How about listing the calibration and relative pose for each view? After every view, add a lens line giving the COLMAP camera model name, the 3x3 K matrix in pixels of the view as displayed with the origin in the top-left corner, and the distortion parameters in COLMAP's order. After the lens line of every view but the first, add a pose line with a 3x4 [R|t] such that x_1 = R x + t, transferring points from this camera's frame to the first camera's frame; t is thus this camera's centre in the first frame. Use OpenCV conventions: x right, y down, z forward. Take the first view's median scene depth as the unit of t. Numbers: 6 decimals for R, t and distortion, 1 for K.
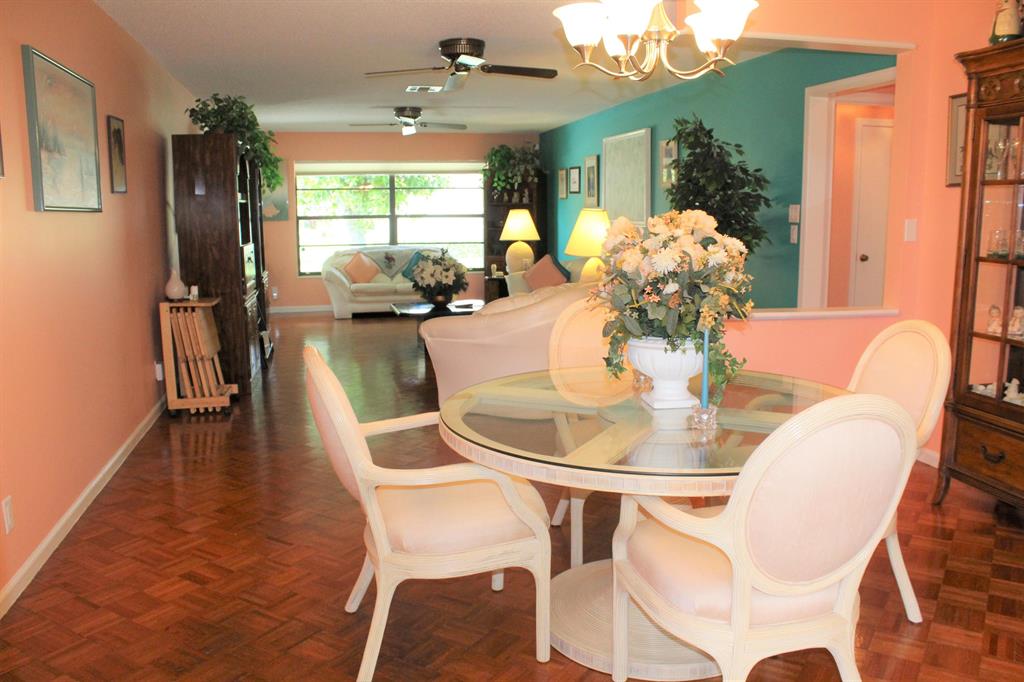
lens RADIAL K [[847.8, 0, 515.8], [0, 847.8, 339.9], [0, 0, 1]] dist [-0.137666, 0.062450]
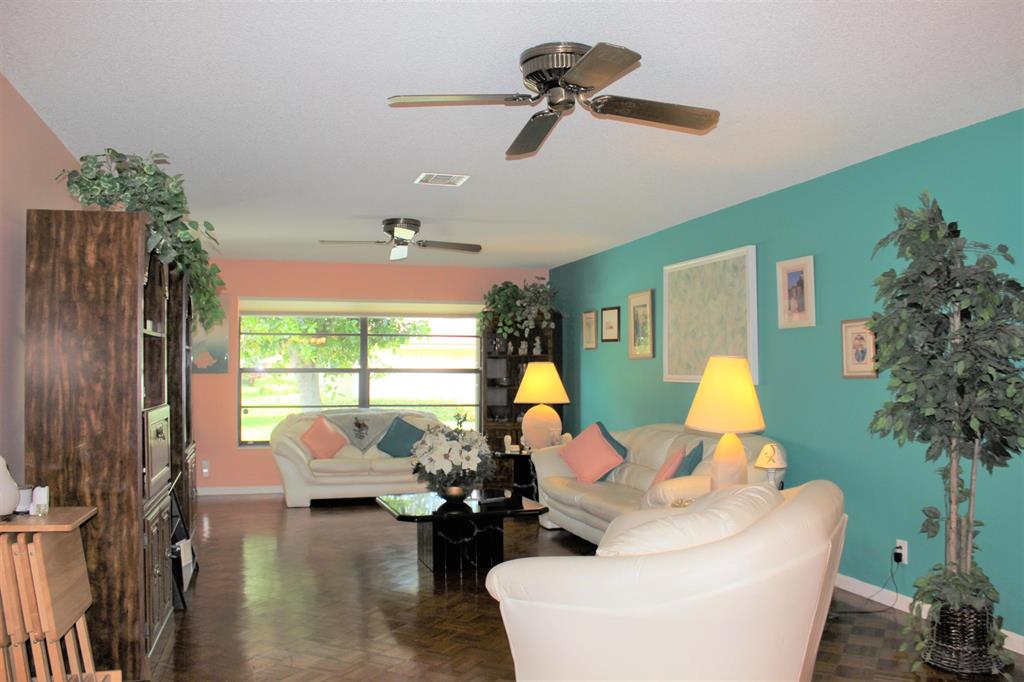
lens RADIAL K [[847.8, 0, 509.9], [0, 847.8, 347.8], [0, 0, 1]] dist [-0.137666, 0.062450]
pose [[0.997901, 0.009089, 0.064124, -0.071481], [0.002476, 0.984025, -0.178011, -0.032564], [-0.064718, 0.177796, 0.981937, 0.258273]]
